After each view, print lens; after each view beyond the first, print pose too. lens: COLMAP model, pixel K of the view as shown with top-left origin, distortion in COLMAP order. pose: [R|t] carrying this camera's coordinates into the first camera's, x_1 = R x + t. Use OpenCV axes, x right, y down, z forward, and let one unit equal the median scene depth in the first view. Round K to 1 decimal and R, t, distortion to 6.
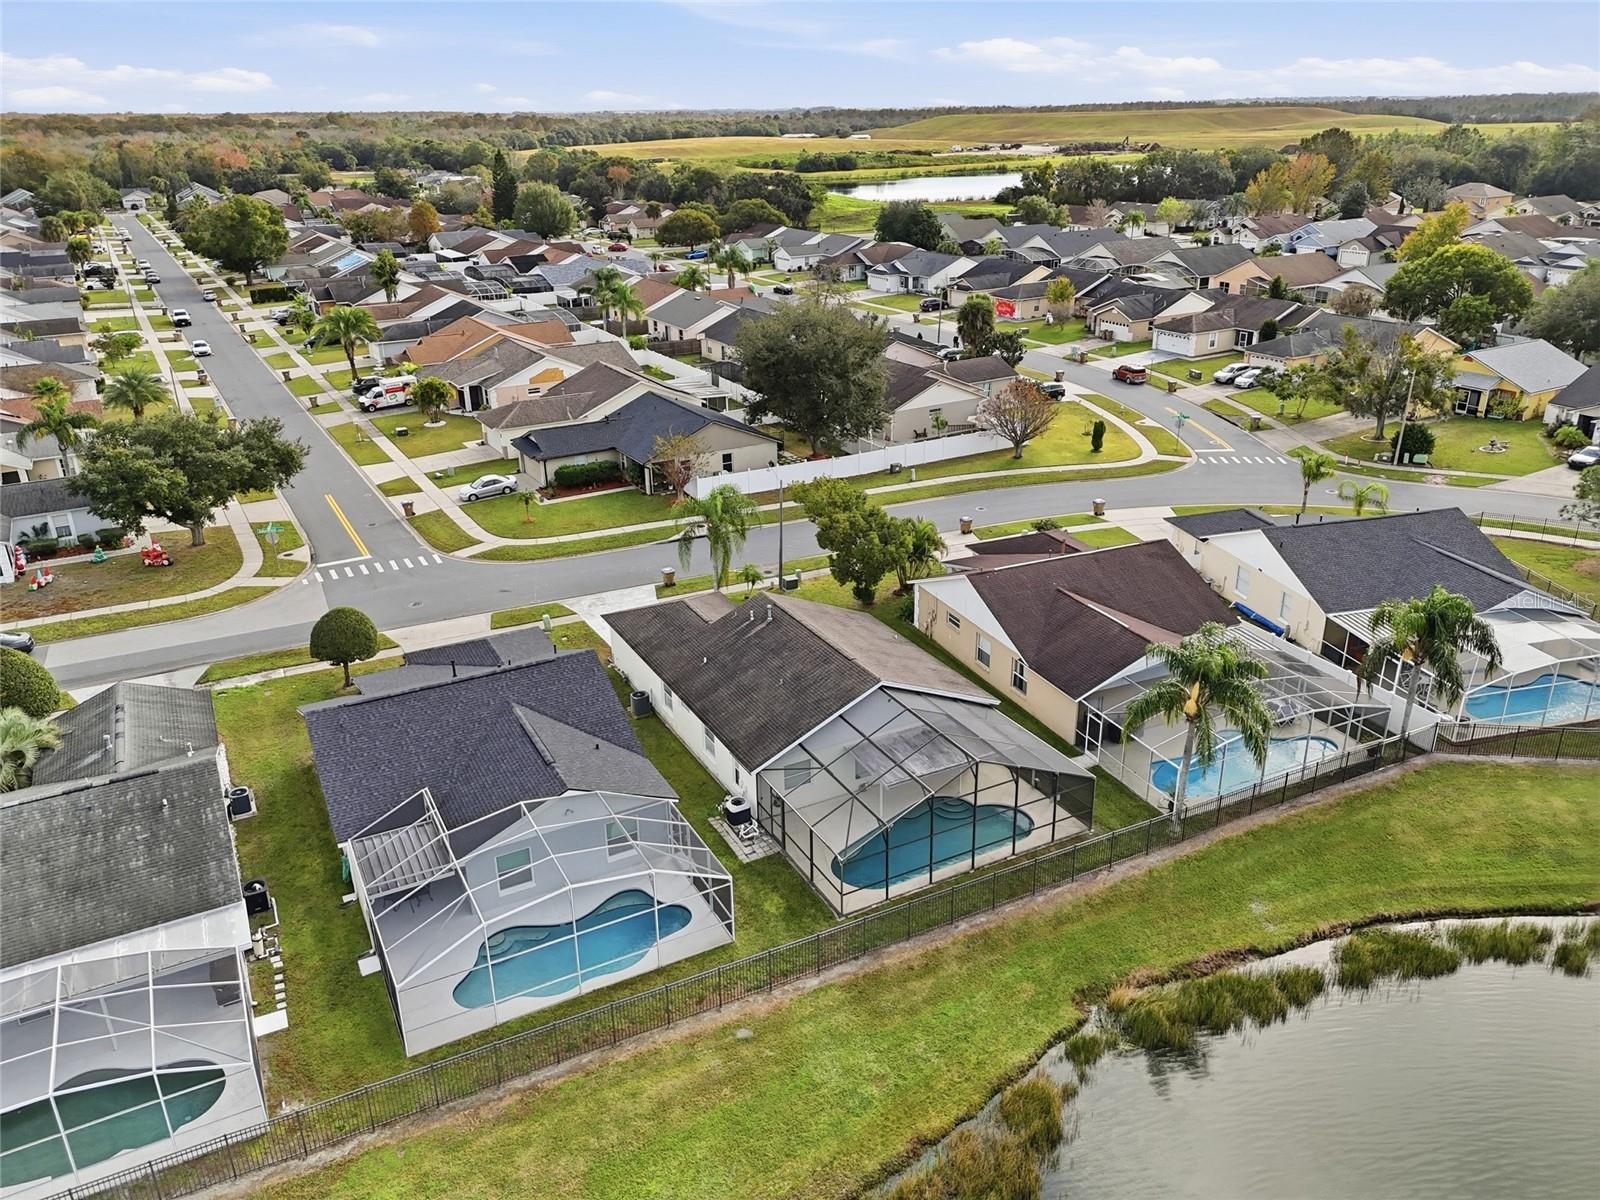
lens RADIAL K [[1165.1, 0, 800.0], [0, 1165.1, 600.0], [0, 0, 1]] dist [0.009716, -0.001155]
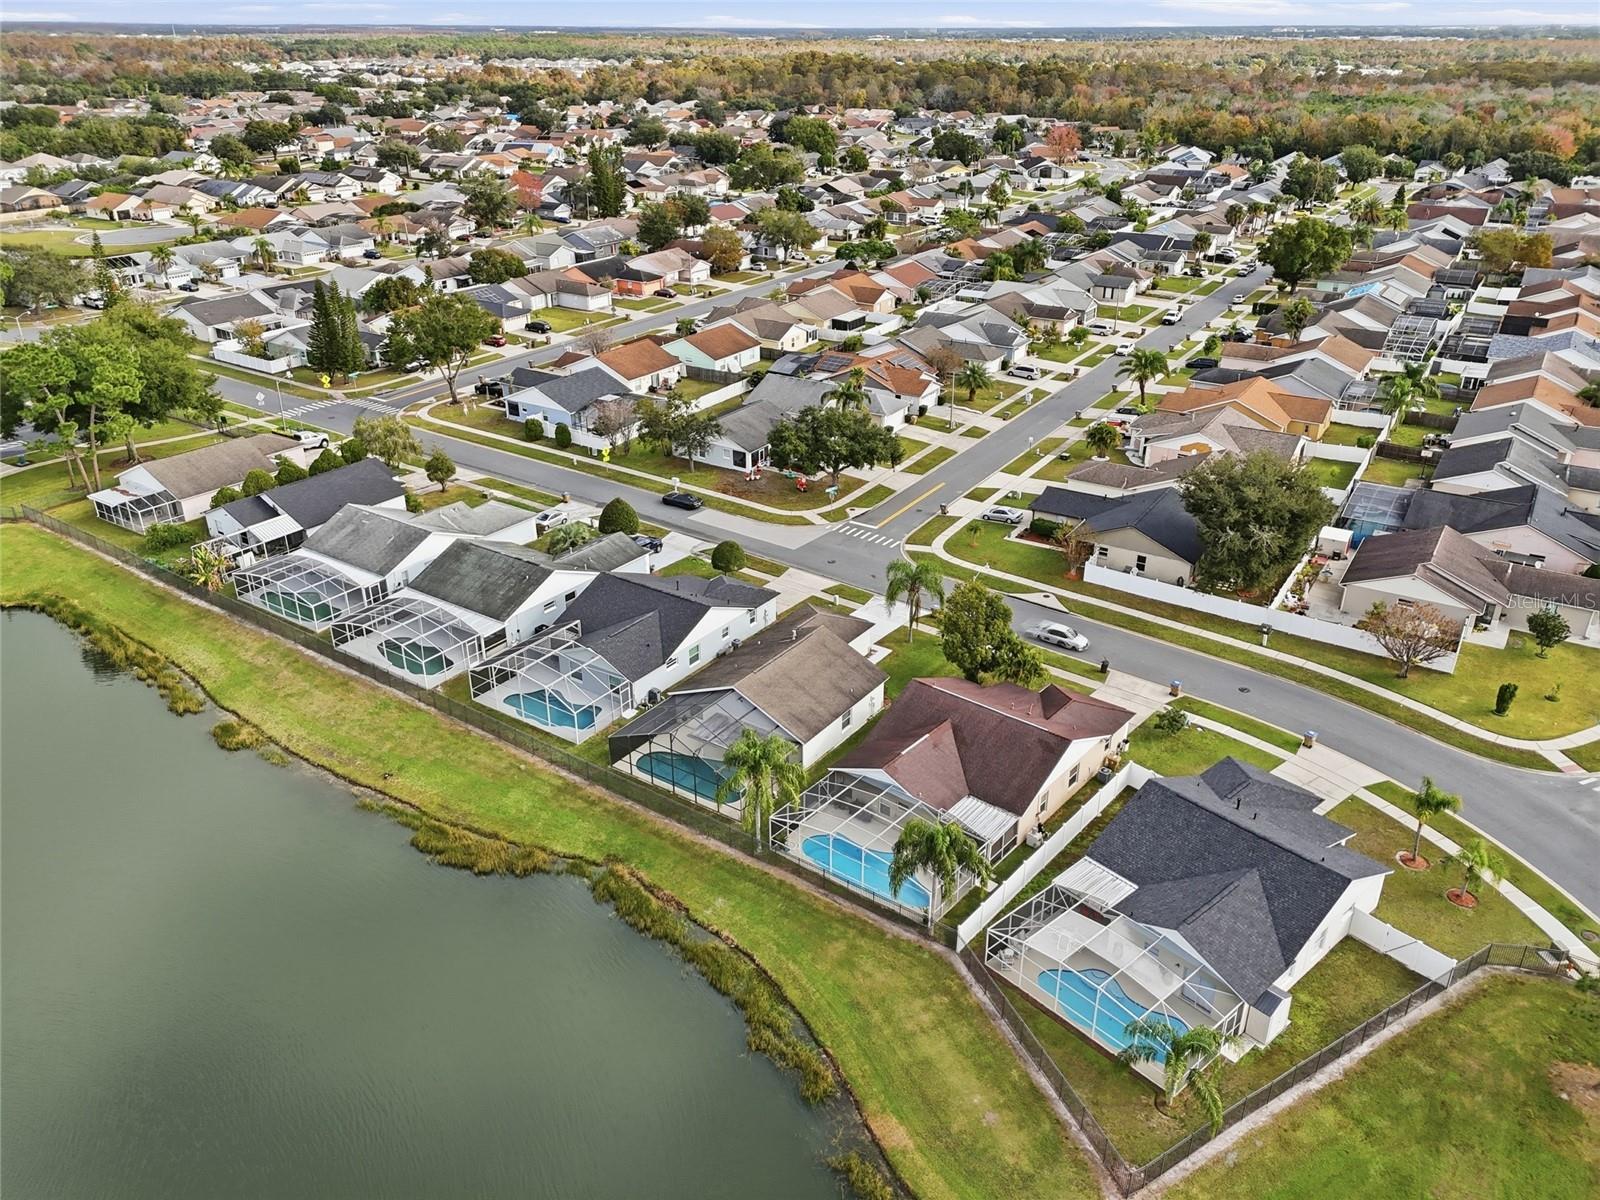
lens RADIAL K [[1165.1, 0, 800.0], [0, 1165.1, 600.0], [0, 0, 1]] dist [0.009716, -0.001155]
pose [[0.451406, 0.397367, -0.798957, 0.970281], [-0.345886, 0.903289, 0.253834, -0.347227], [0.822554, 0.161765, 0.545194, 0.095207]]
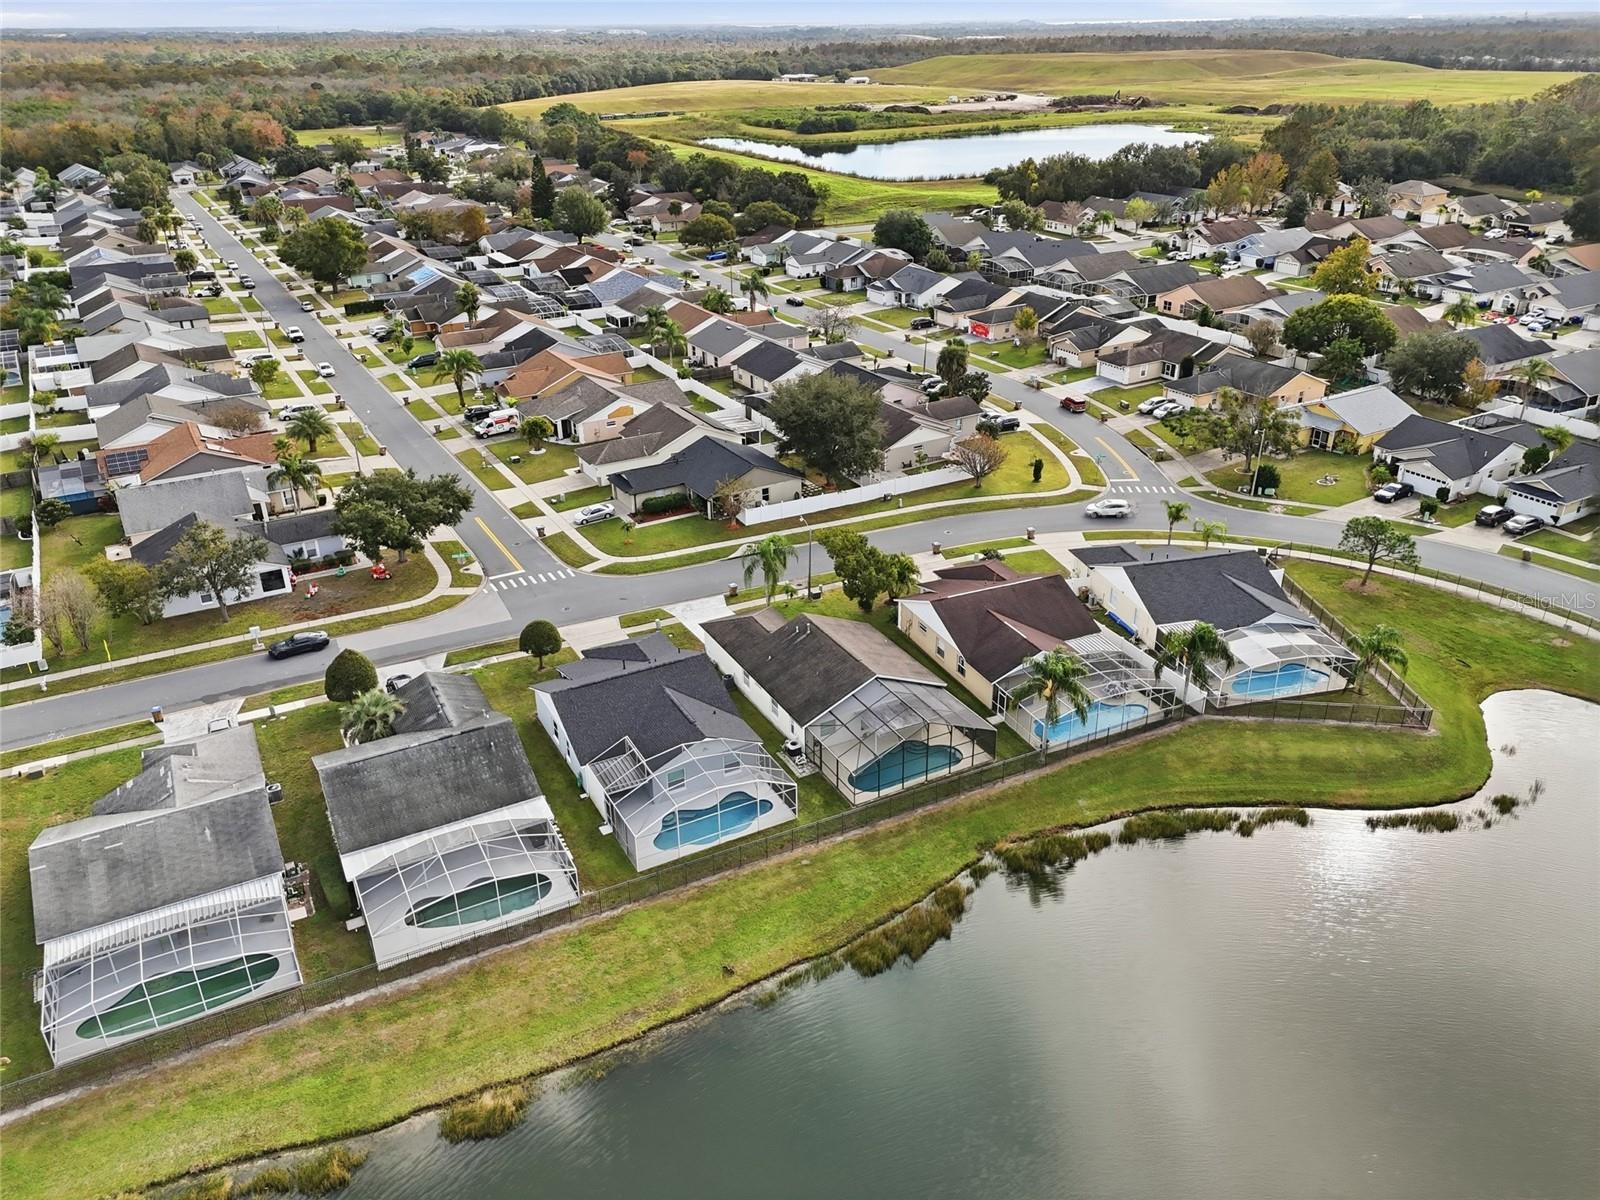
lens RADIAL K [[1165.1, 0, 800.0], [0, 1165.1, 600.0], [0, 0, 1]] dist [0.009716, -0.001155]
pose [[0.999988, 0.002498, 0.004197, -0.035895], [-0.002750, 0.998118, 0.061262, -0.102289], [-0.004036, -0.061272, 0.998113, -0.502985]]
